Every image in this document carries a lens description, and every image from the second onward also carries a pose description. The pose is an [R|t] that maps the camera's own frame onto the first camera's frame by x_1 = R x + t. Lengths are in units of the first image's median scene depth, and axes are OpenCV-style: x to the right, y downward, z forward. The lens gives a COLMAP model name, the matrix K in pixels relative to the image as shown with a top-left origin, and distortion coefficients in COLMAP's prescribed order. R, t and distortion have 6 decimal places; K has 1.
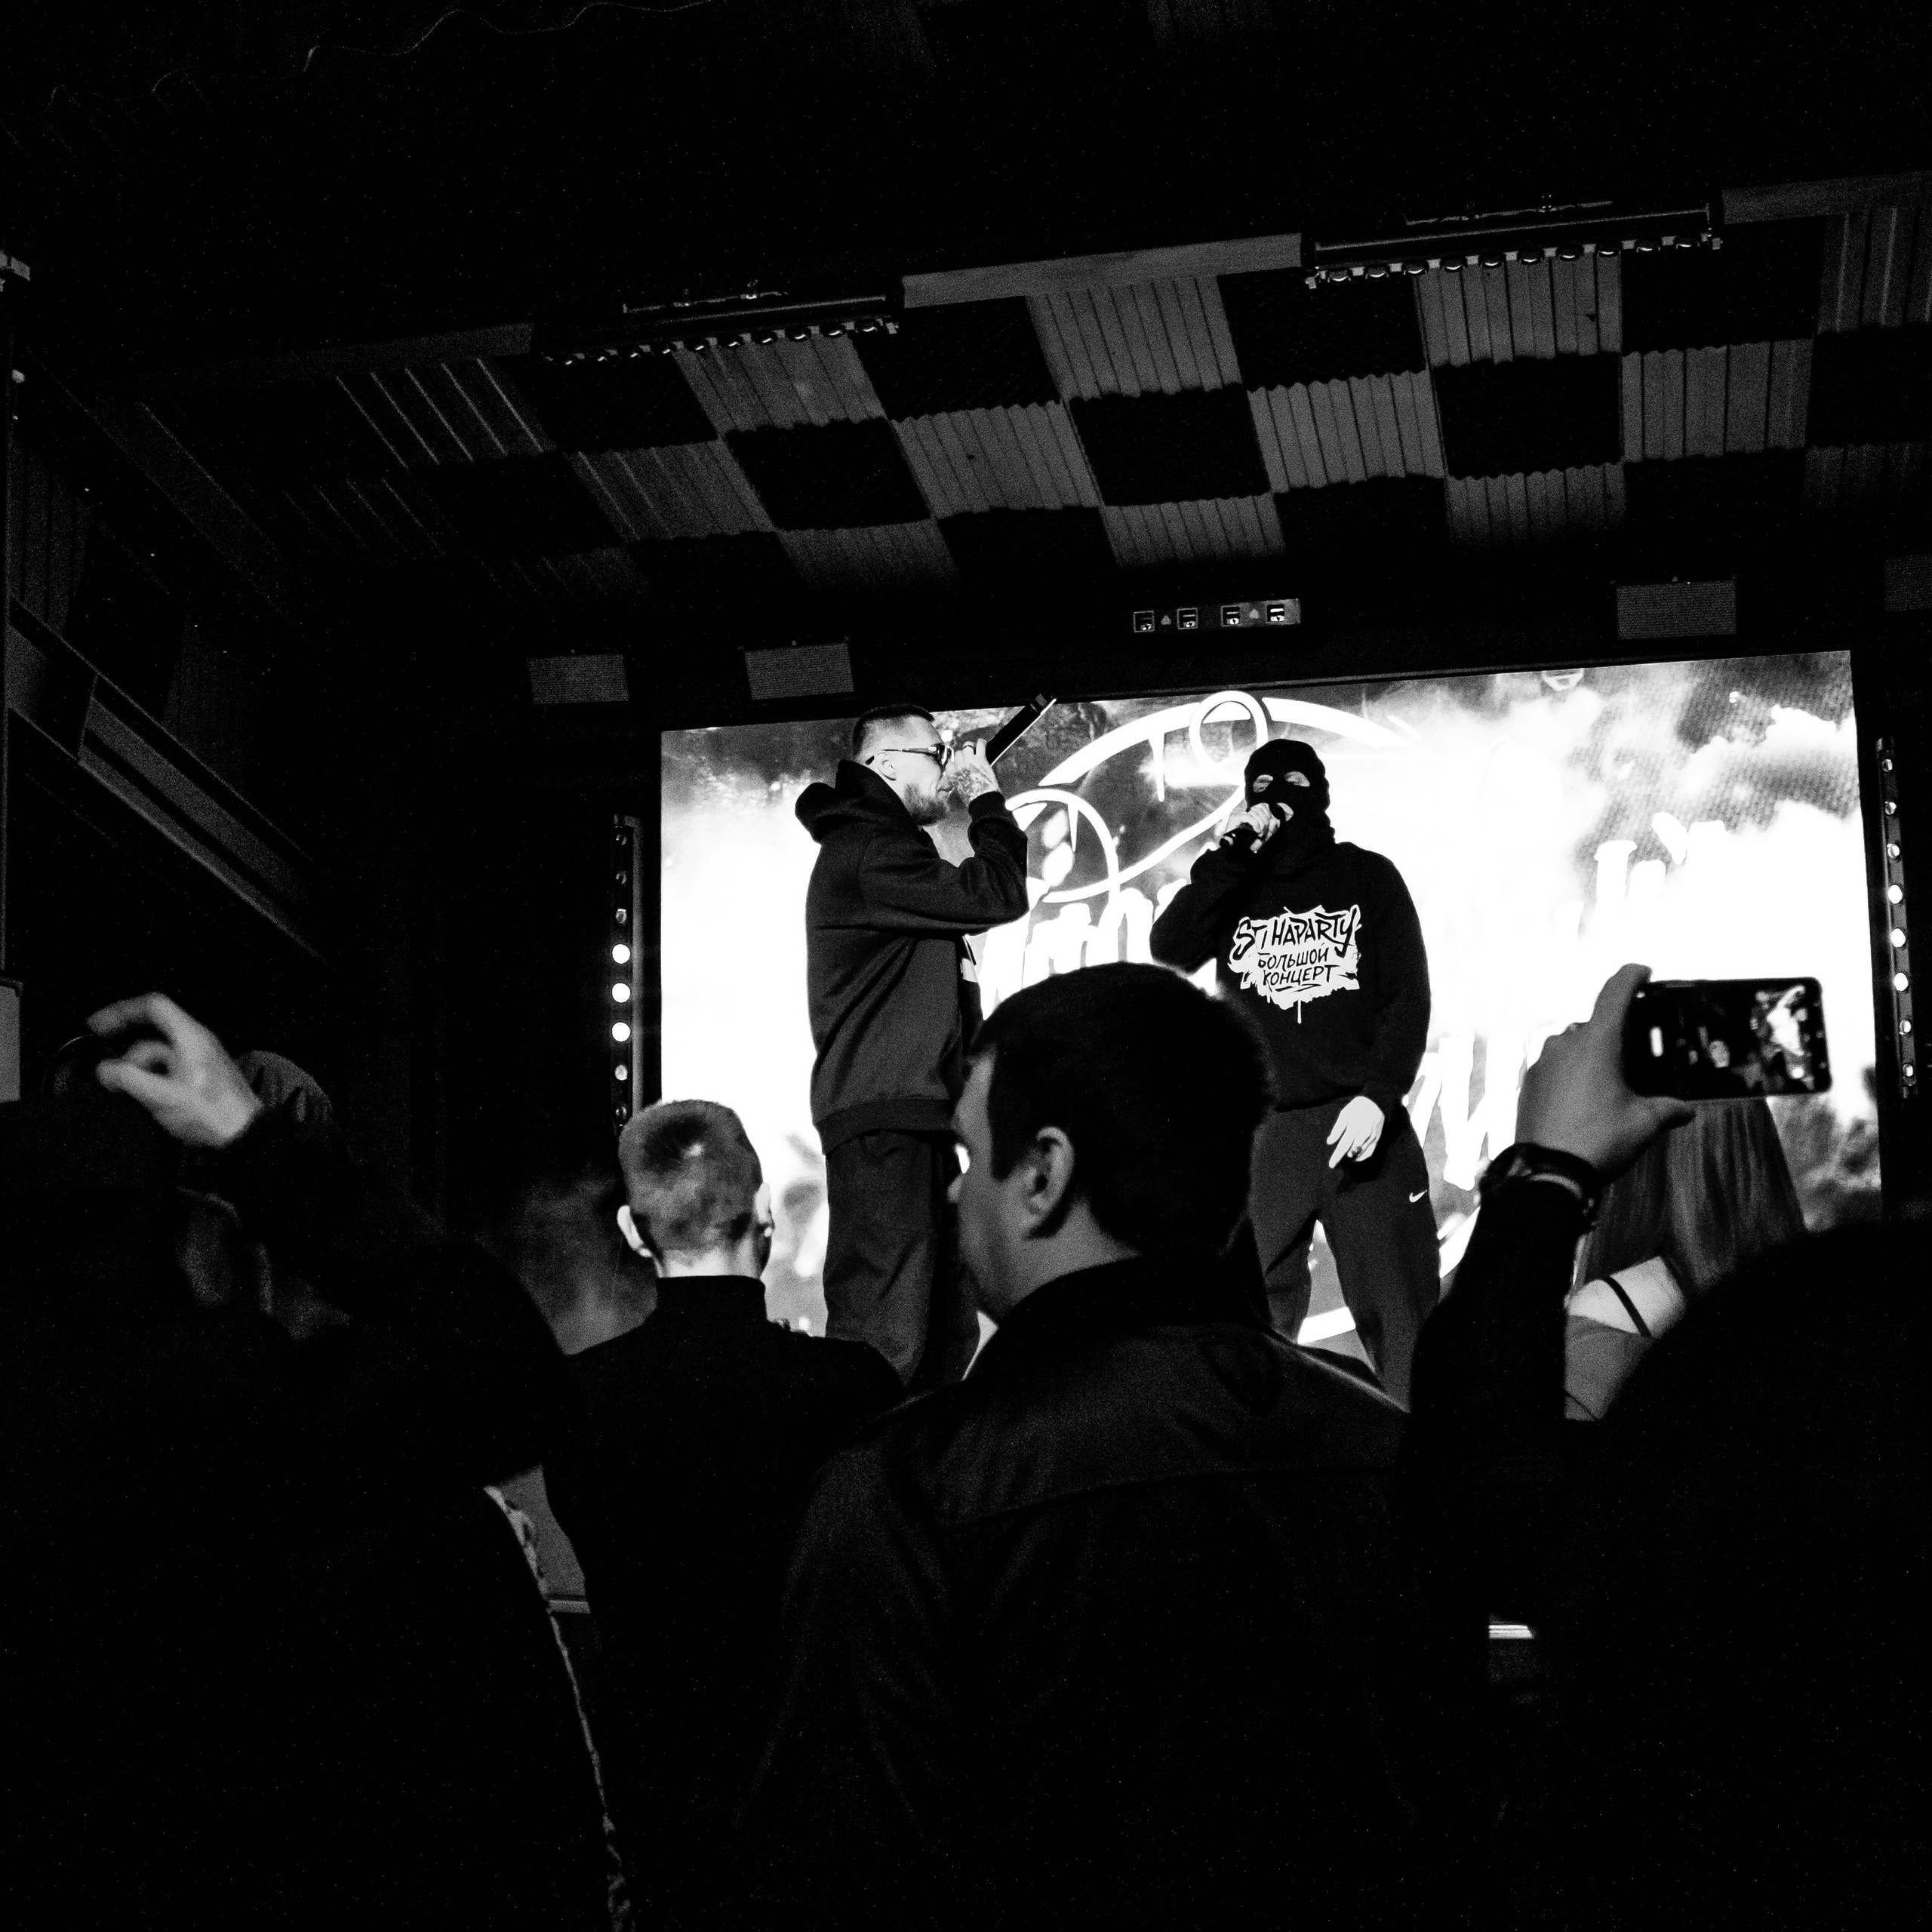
lens RADIAL K [[2339.1, 0, 966.0], [0, 2339.1, 966.0], [0, 0, 1]] dist [-0.199132, 0.144111]
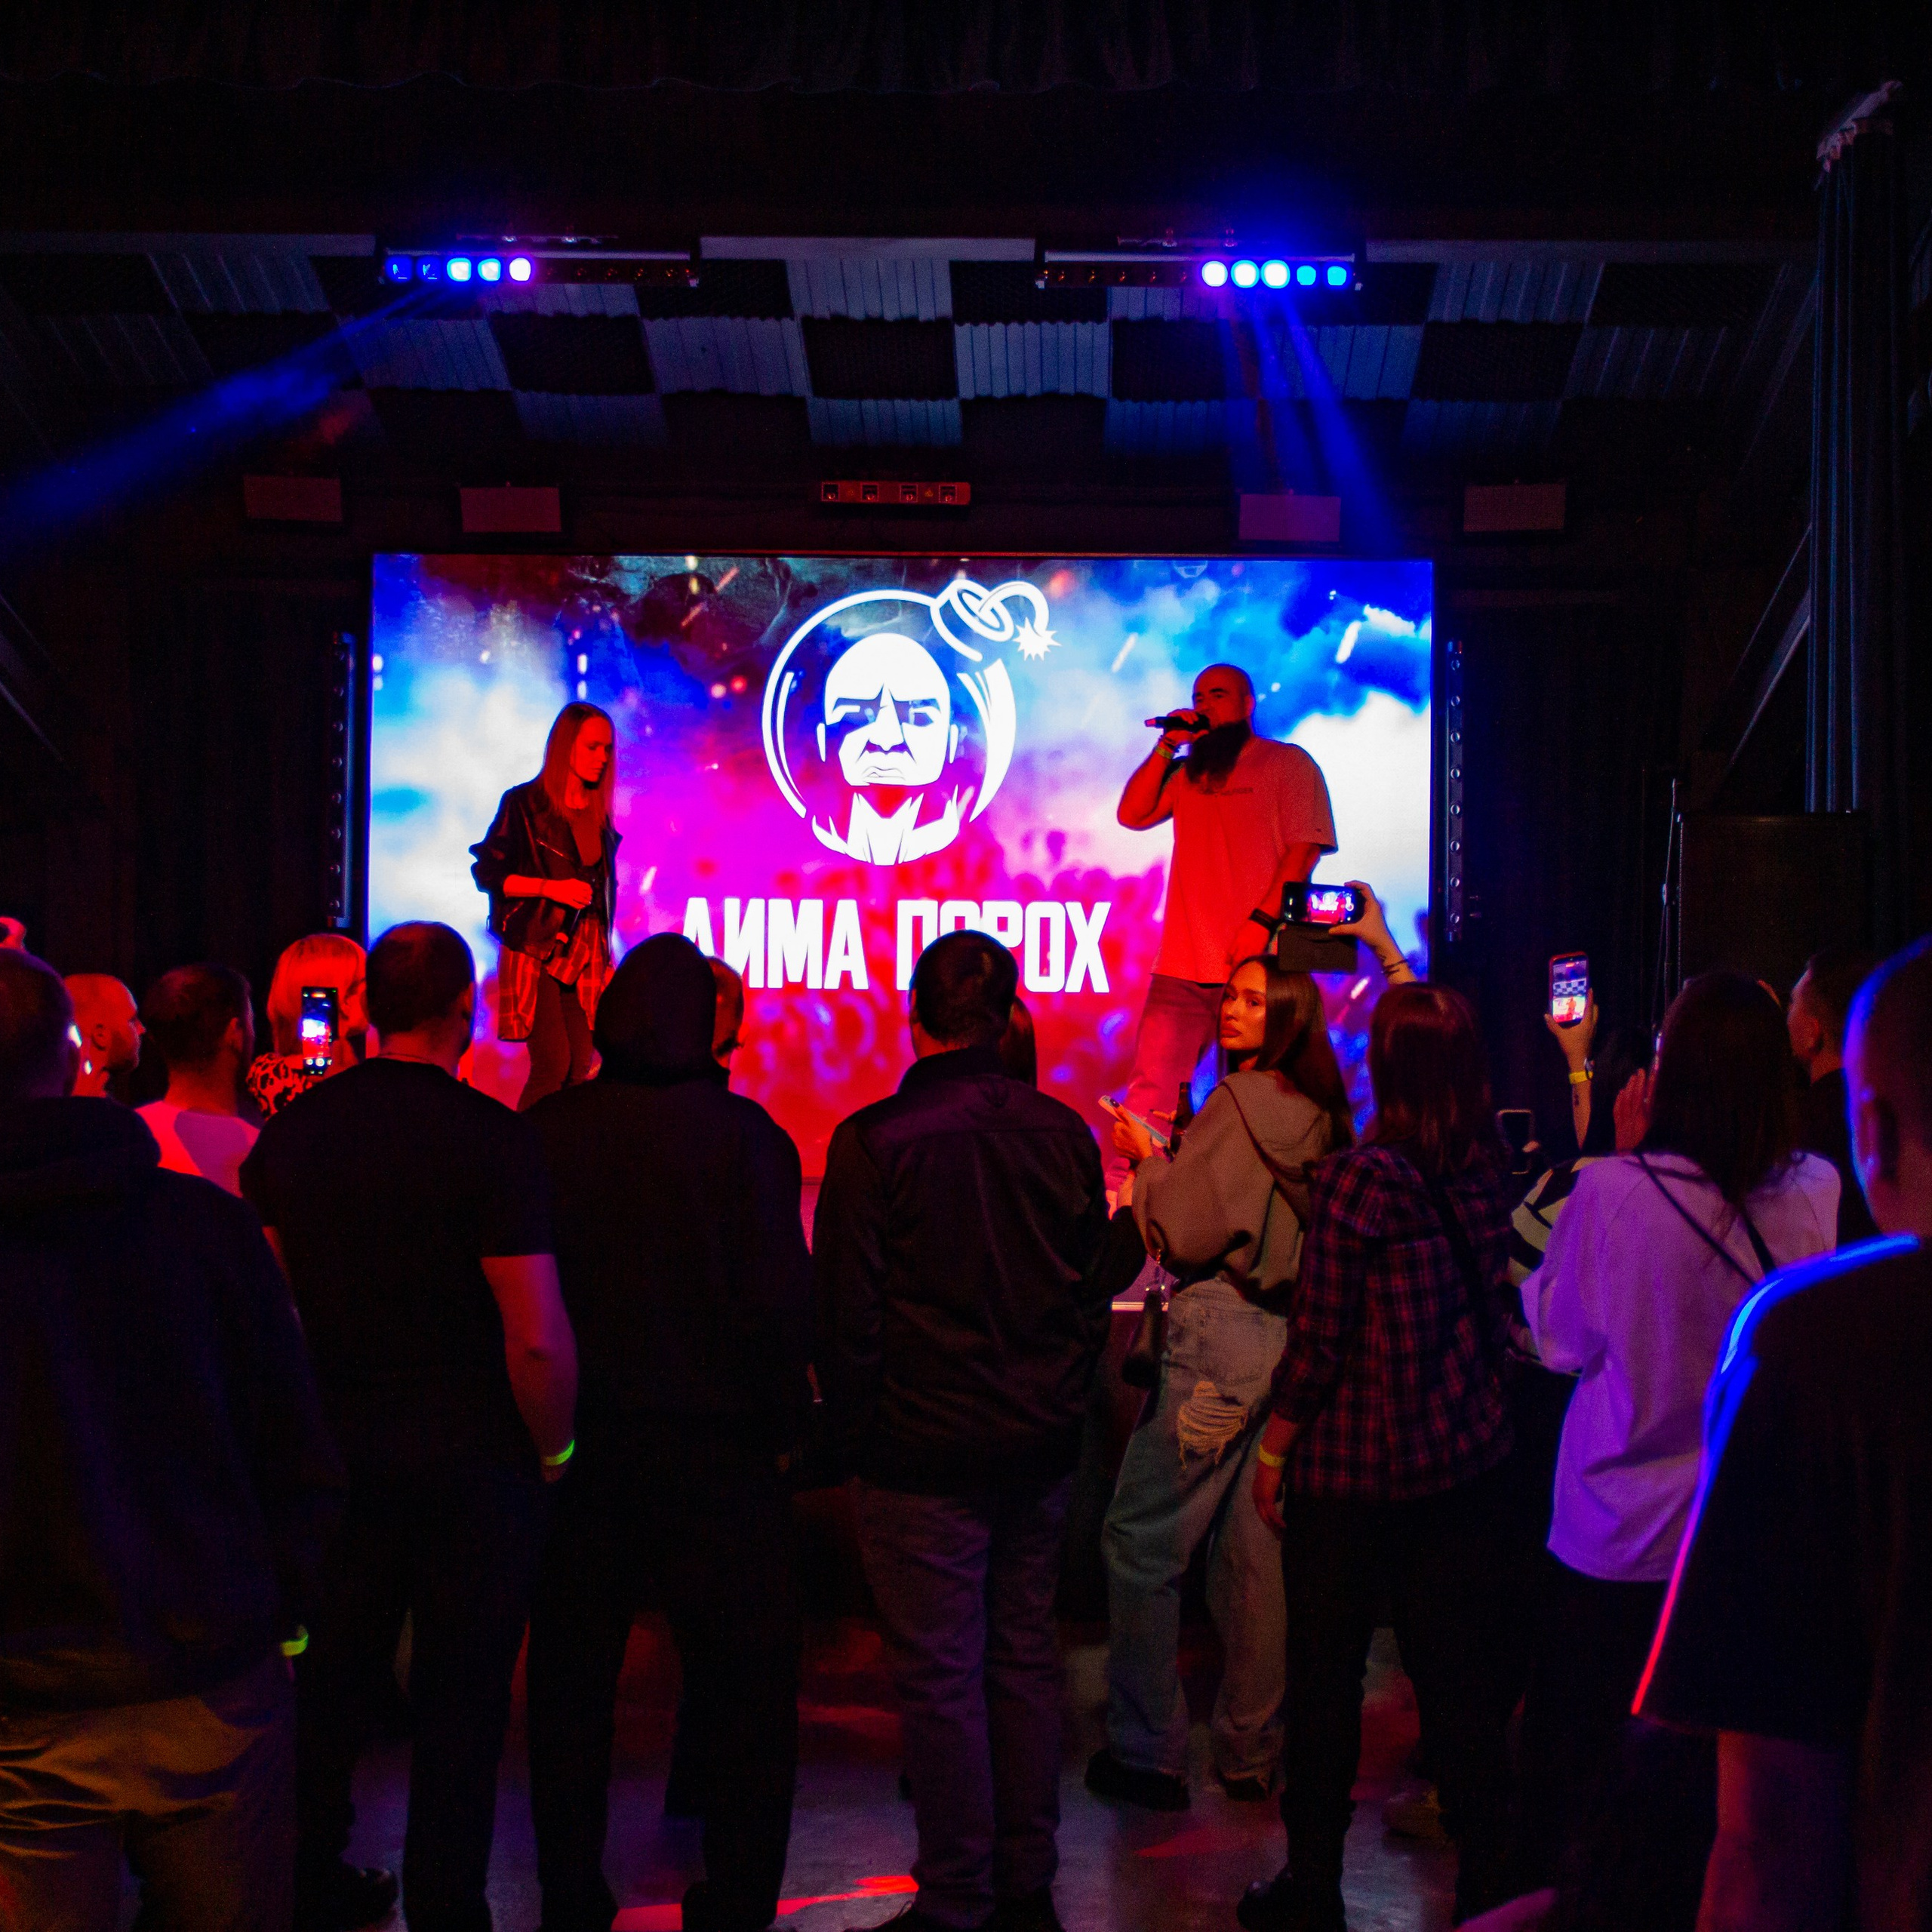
lens RADIAL K [[2983.1, 0, 966.0], [0, 2983.1, 966.0], [0, 0, 1]] dist [-0.059339, -0.149773]
pose [[0.973921, 0.031064, 0.224752, -0.188999], [-0.052591, 0.994513, 0.090437, -0.056214], [-0.220709, -0.099898, 0.970210, -0.471851]]
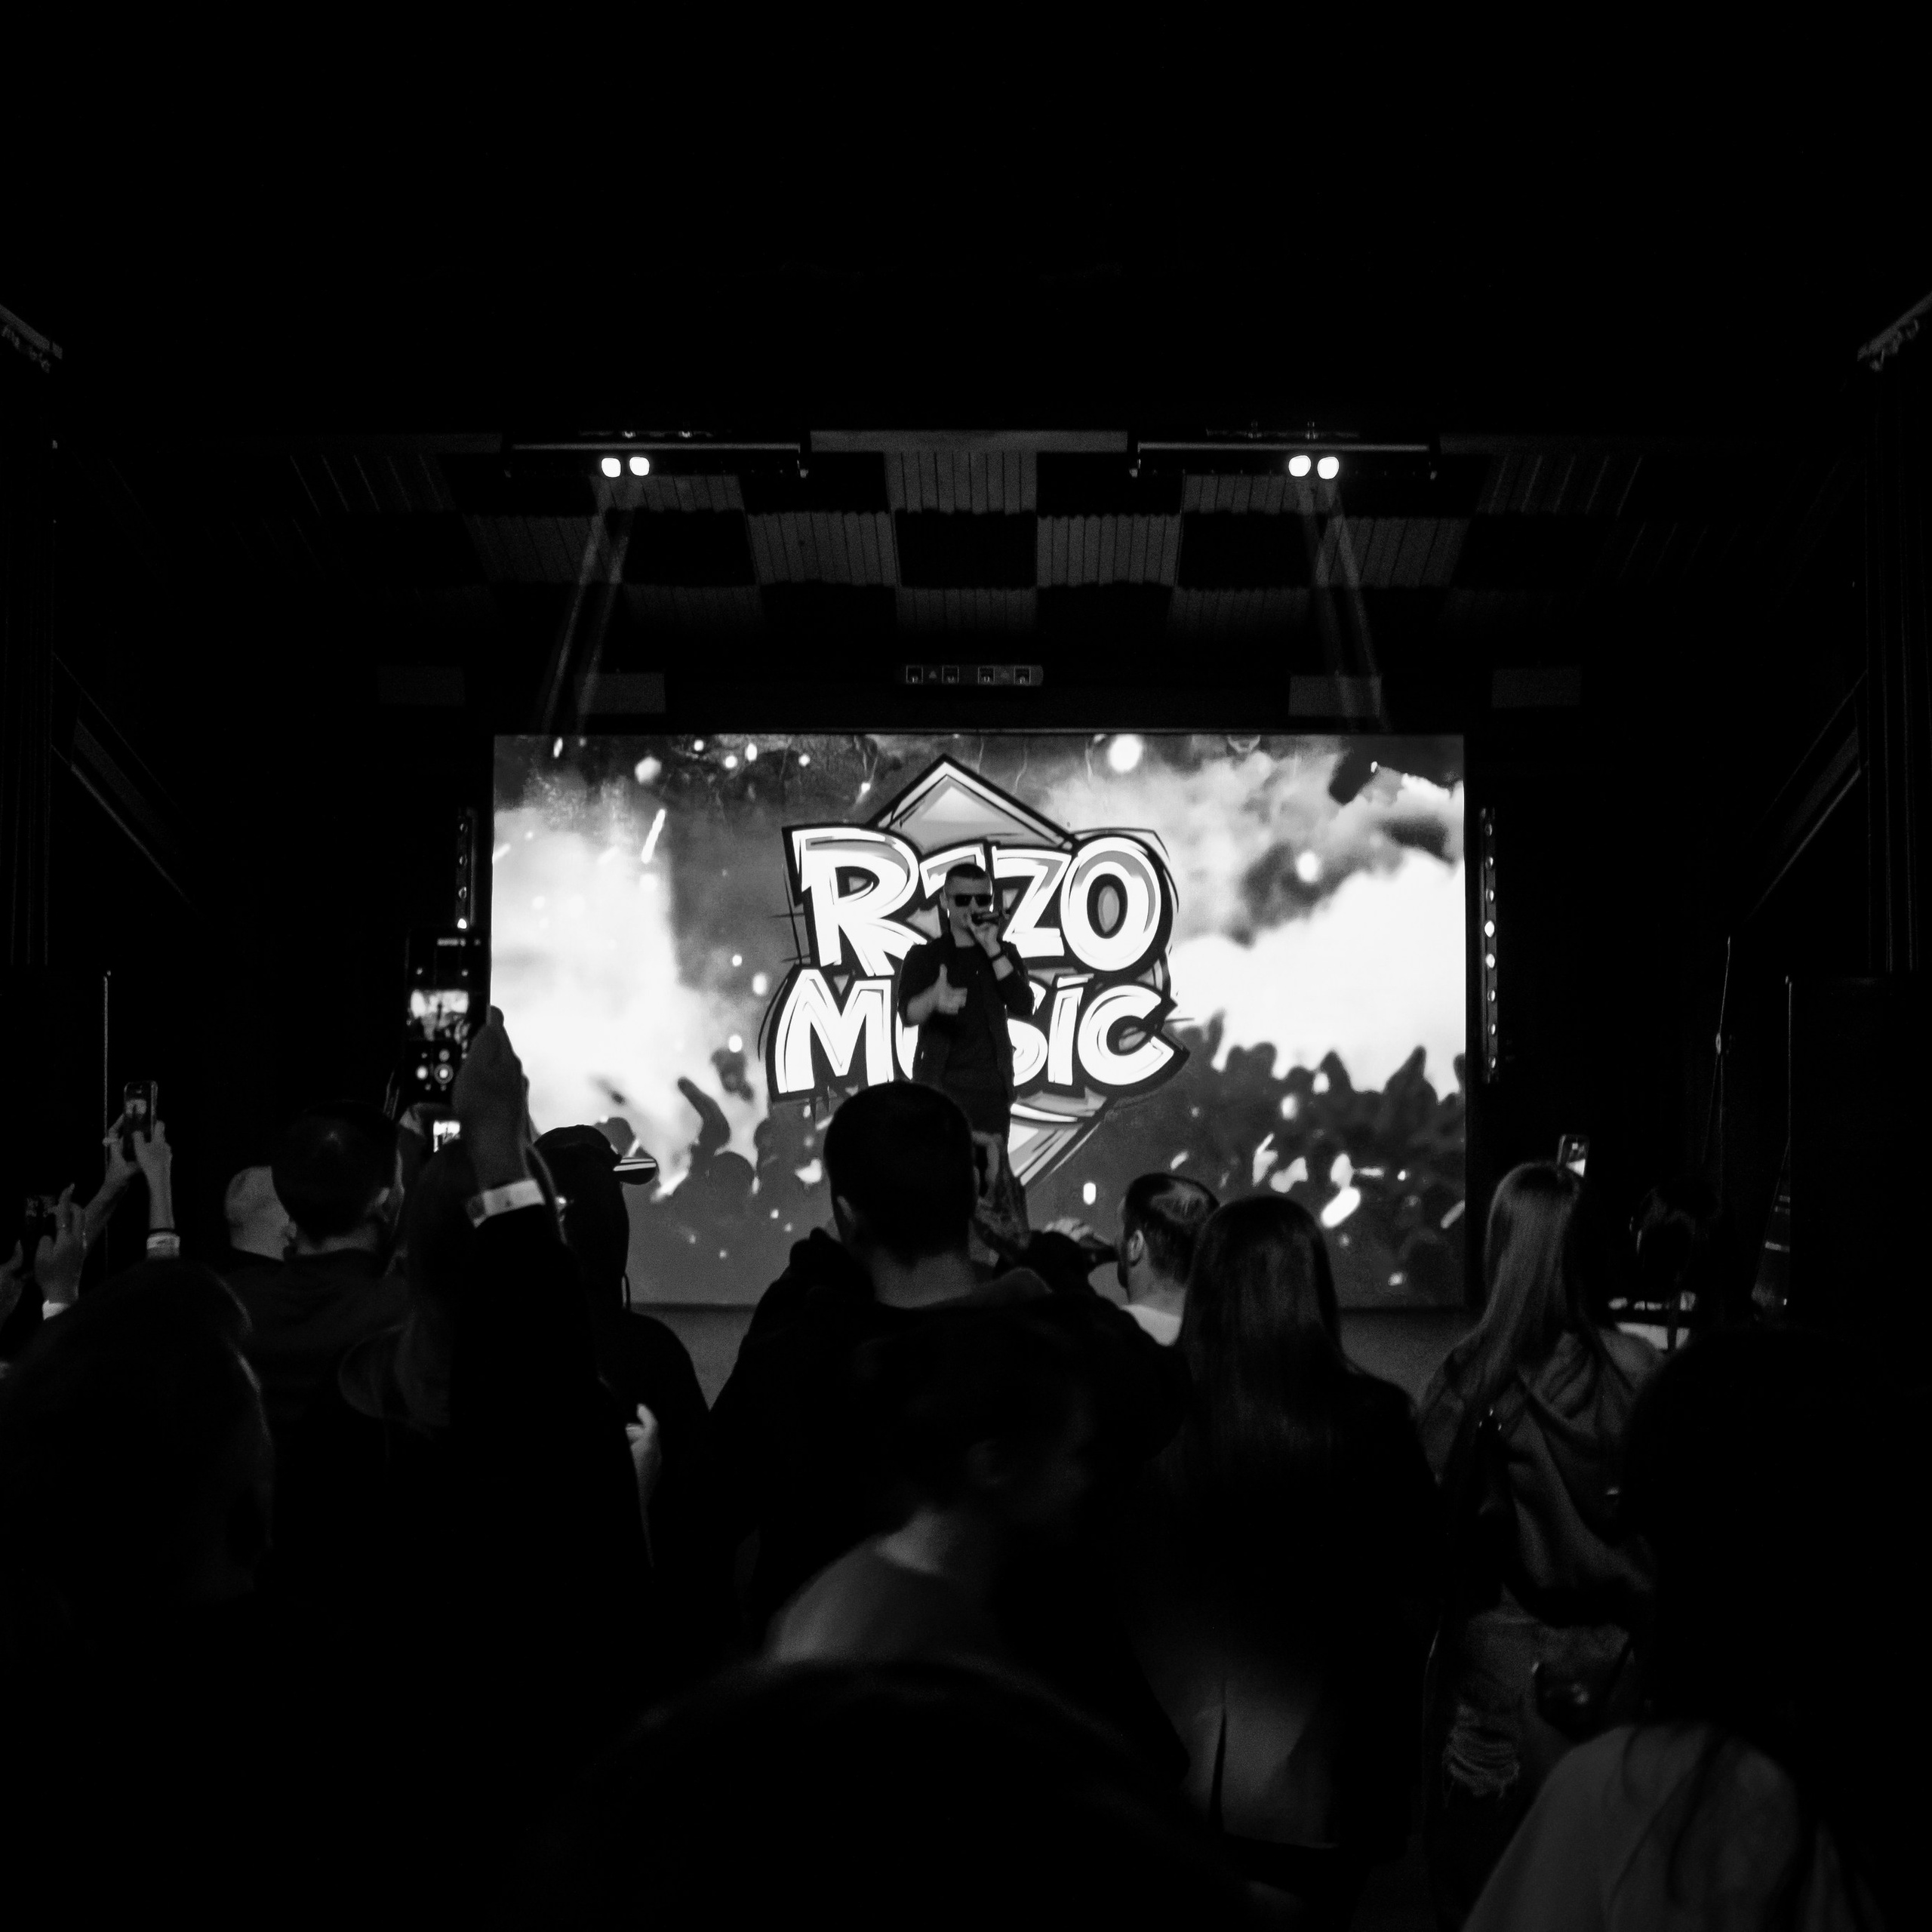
lens RADIAL K [[2339.1, 0, 966.0], [0, 2339.1, 966.0], [0, 0, 1]] dist [-0.199132, 0.144111]
pose [[0.971496, 0.032667, 0.234794, -0.192903], [-0.044985, 0.997867, 0.047296, -0.056983], [-0.232748, -0.056510, 0.970894, -0.226908]]
